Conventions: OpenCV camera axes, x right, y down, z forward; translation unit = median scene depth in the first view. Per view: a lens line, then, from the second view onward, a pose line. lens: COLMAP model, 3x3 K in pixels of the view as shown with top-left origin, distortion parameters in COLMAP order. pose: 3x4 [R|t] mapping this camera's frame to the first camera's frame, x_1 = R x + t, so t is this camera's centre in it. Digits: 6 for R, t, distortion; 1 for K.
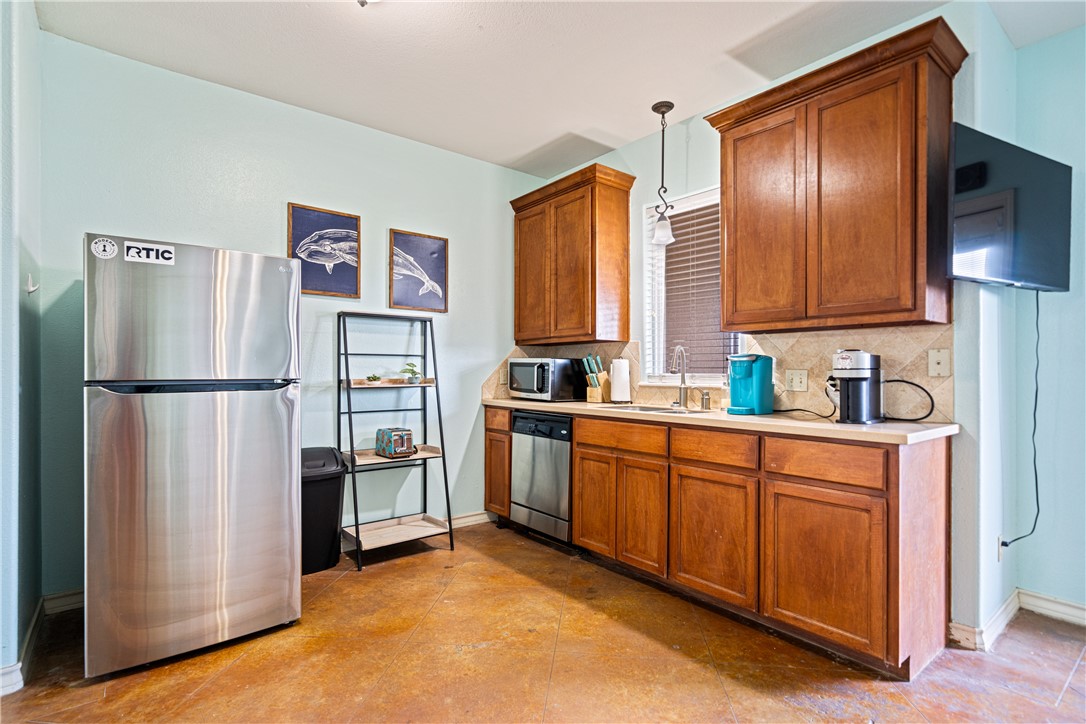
lens RADIAL K [[527.4, 0, 545.0], [0, 527.4, 371.5], [0, 0, 1]] dist [-0.008351, 0.002118]
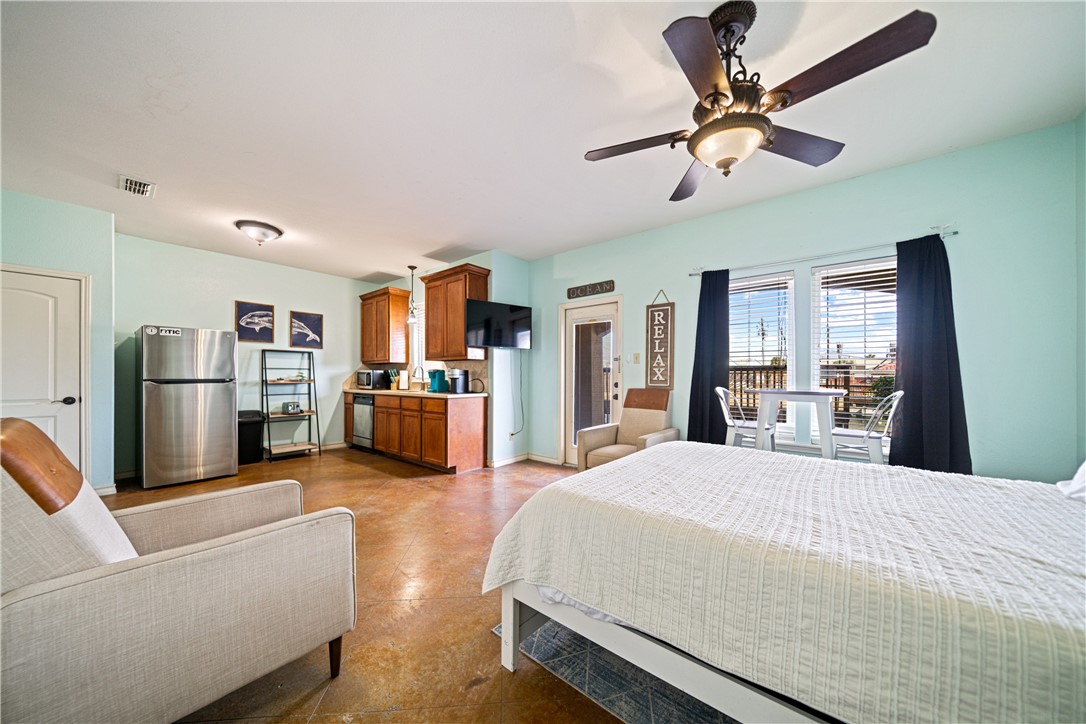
lens RADIAL K [[368.5, 0, 543.2], [0, 368.5, 375.9], [0, 0, 1]] dist [-0.001952, 0.000071]
pose [[0.978278, -0.000866, 0.207298, 0.446052], [0.001824, 0.999989, -0.004430, 0.007526], [-0.207291, 0.004712, 0.978268, -0.762829]]
